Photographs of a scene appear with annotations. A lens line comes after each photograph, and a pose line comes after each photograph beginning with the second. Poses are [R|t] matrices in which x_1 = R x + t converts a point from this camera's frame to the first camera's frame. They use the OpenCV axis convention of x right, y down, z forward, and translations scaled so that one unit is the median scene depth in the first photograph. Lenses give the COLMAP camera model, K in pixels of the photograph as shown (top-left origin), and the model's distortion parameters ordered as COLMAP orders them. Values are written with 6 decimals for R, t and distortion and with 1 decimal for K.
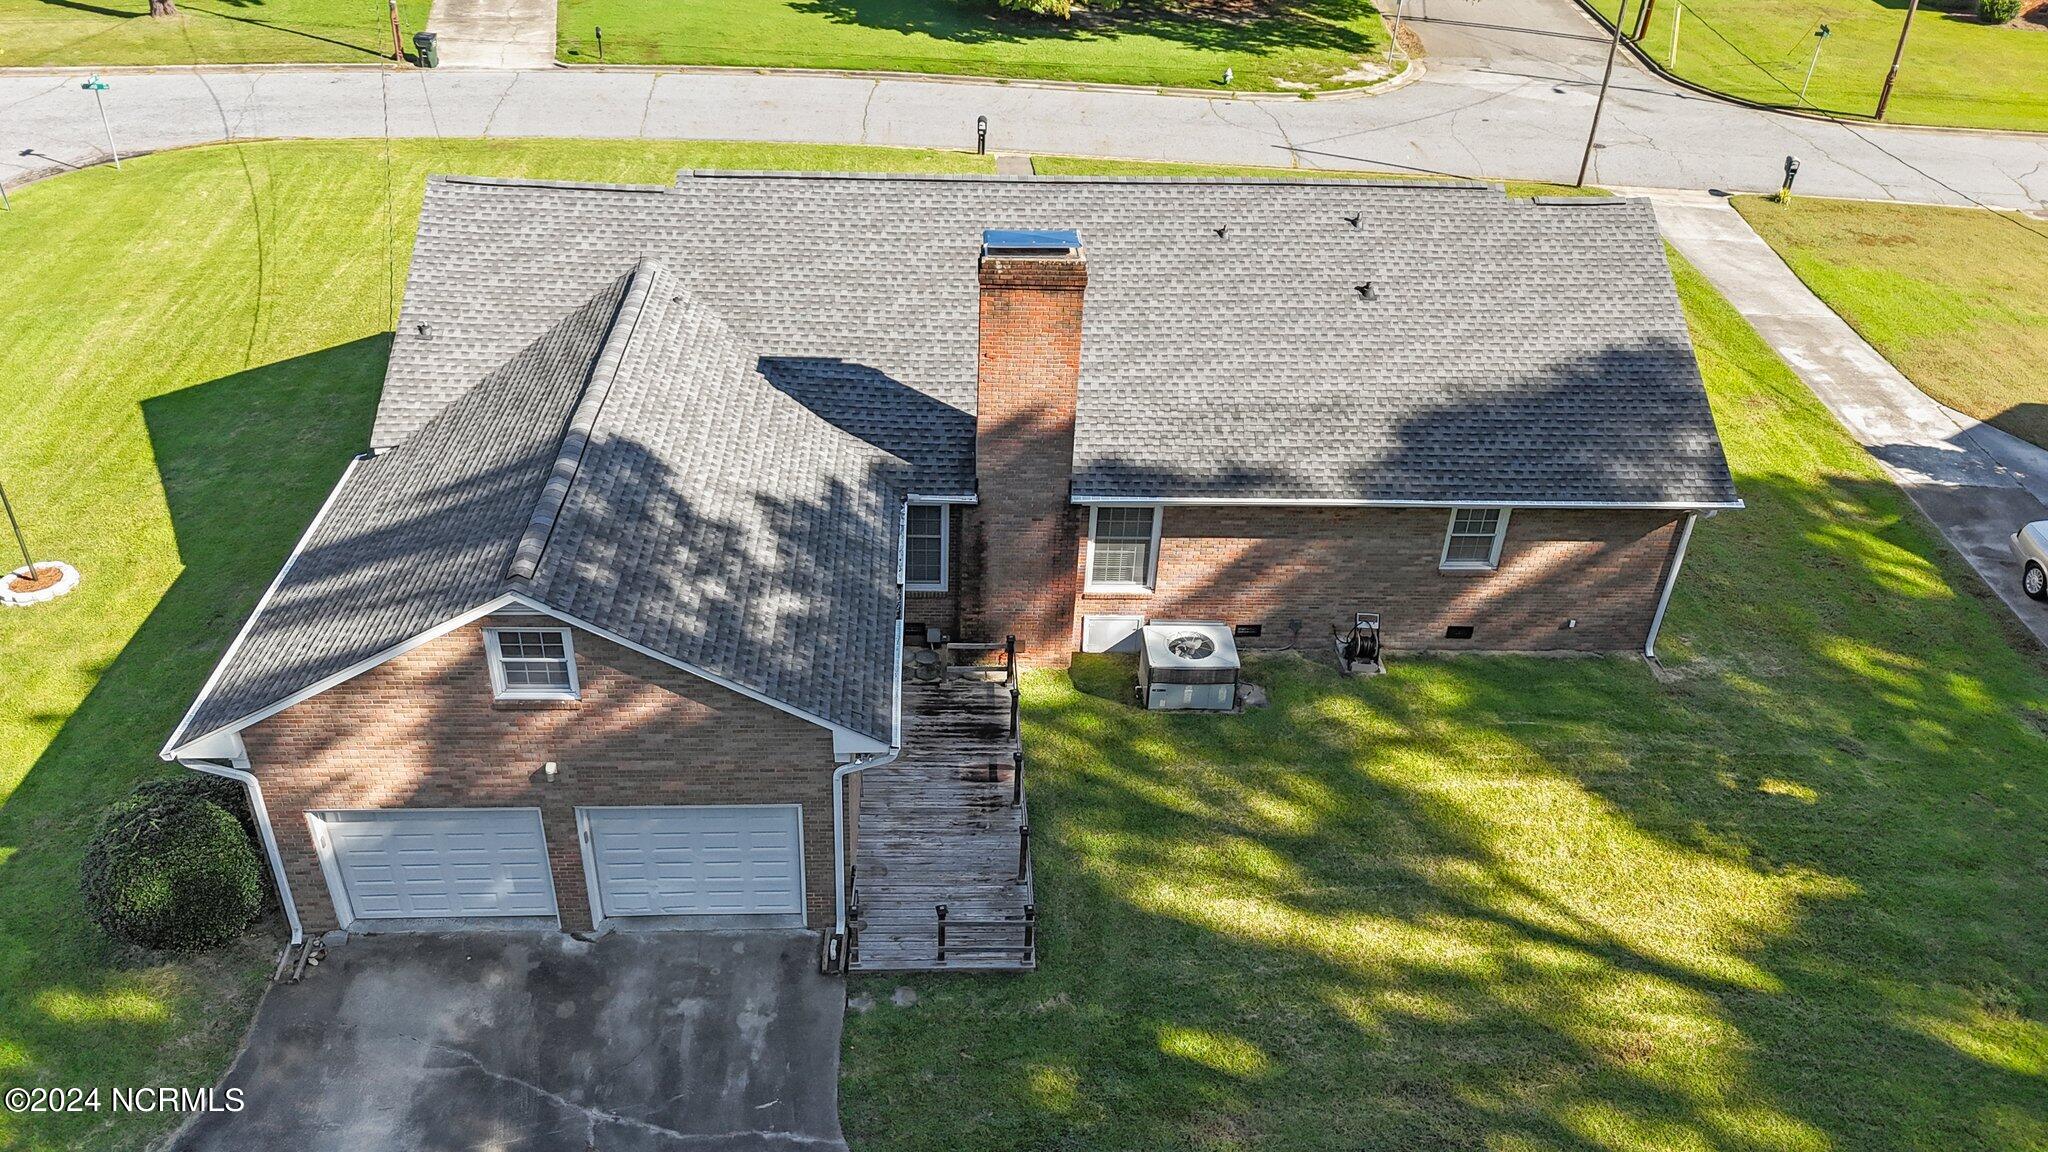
lens RADIAL K [[1448.9, 0, 1017.5], [0, 1448.9, 648.4], [0, 0, 1]] dist [0.043959, -0.031916]
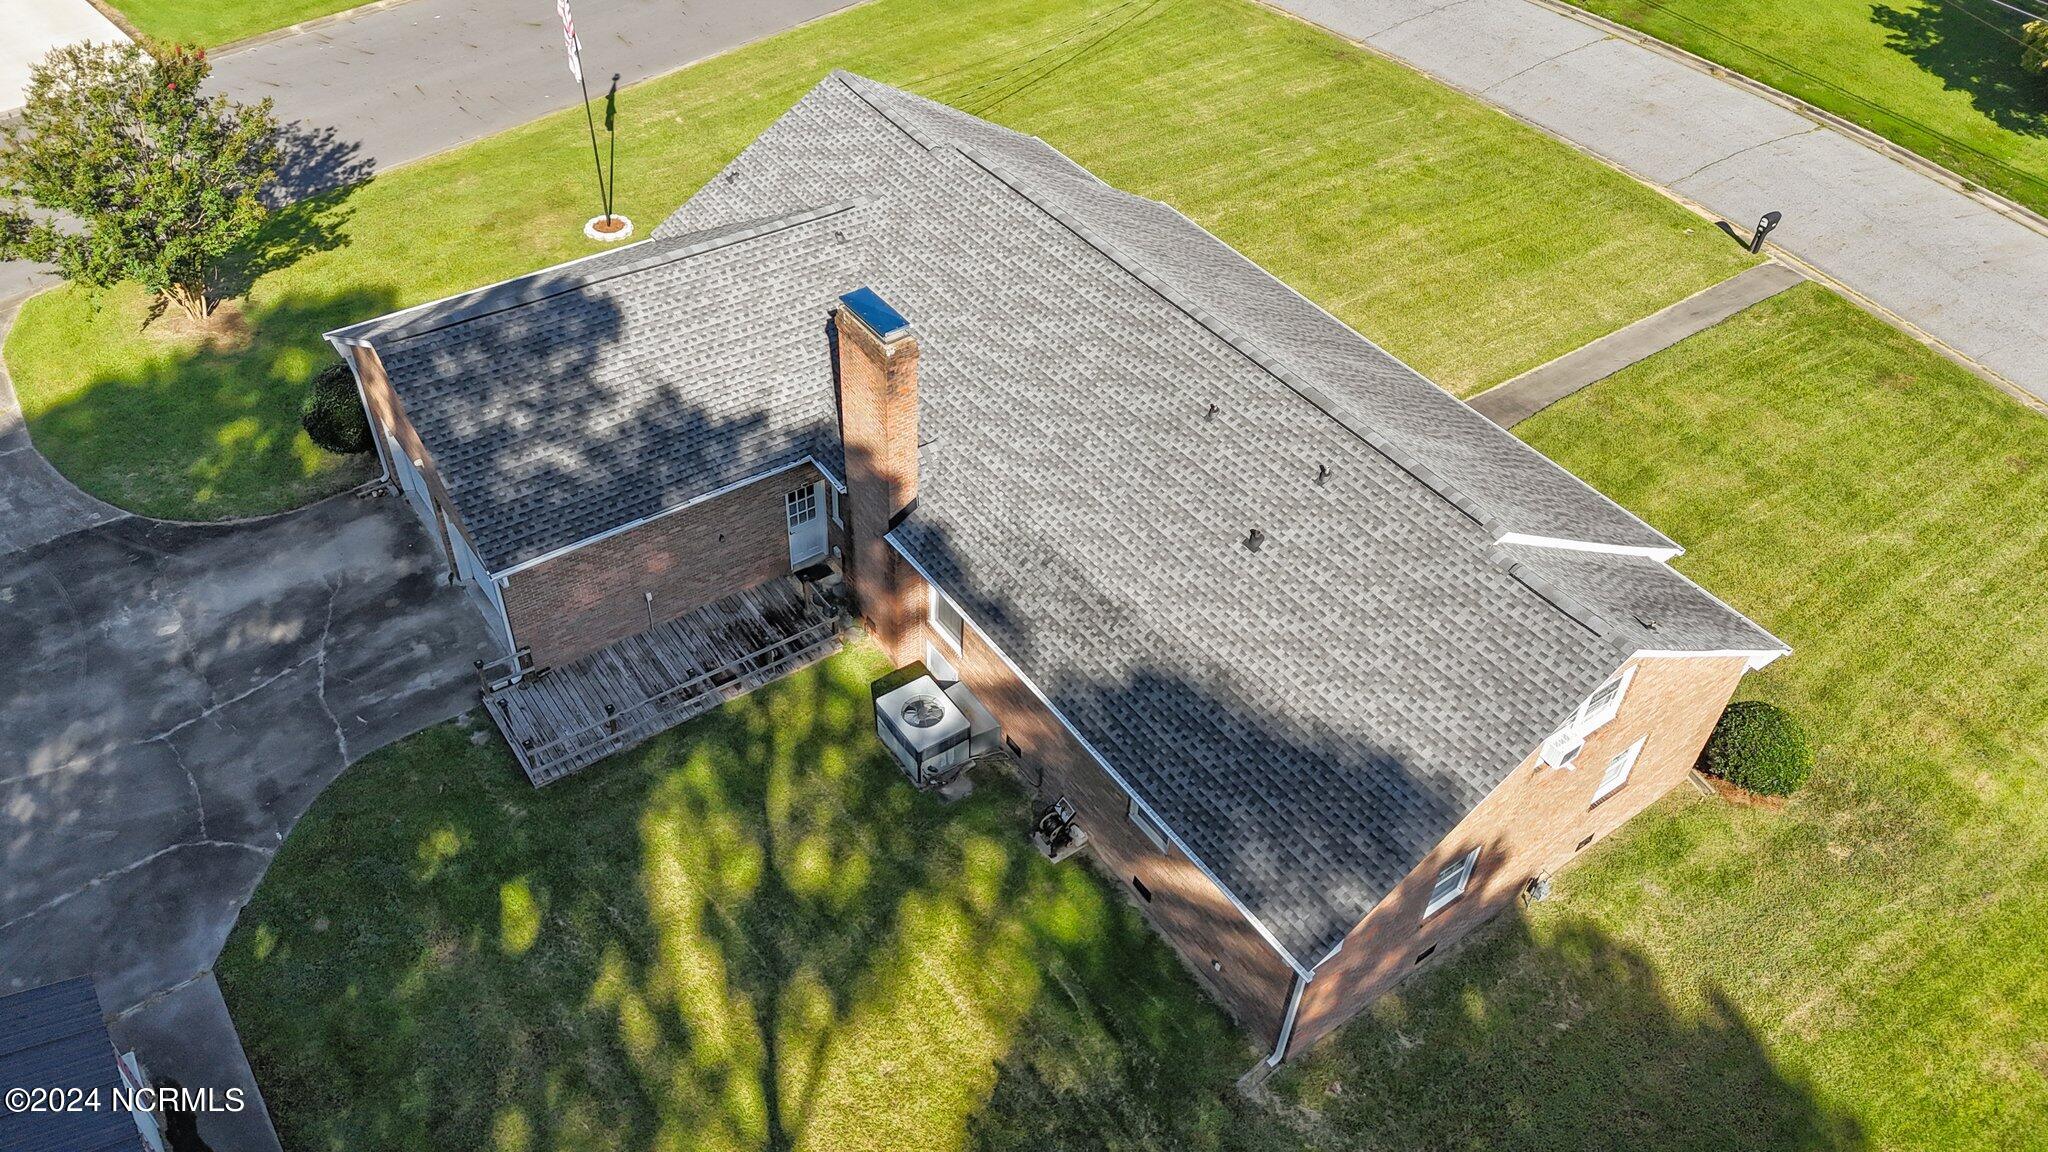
lens RADIAL K [[1524.2, 0, 1024.0], [0, 1524.2, 576.0], [0, 0, 1]] dist [0.021463, -0.004660]
pose [[0.537391, 0.555316, -0.634693, 0.831066], [-0.507120, 0.814115, 0.282923, -0.448607], [0.673825, 0.169825, 0.719110, 0.219080]]
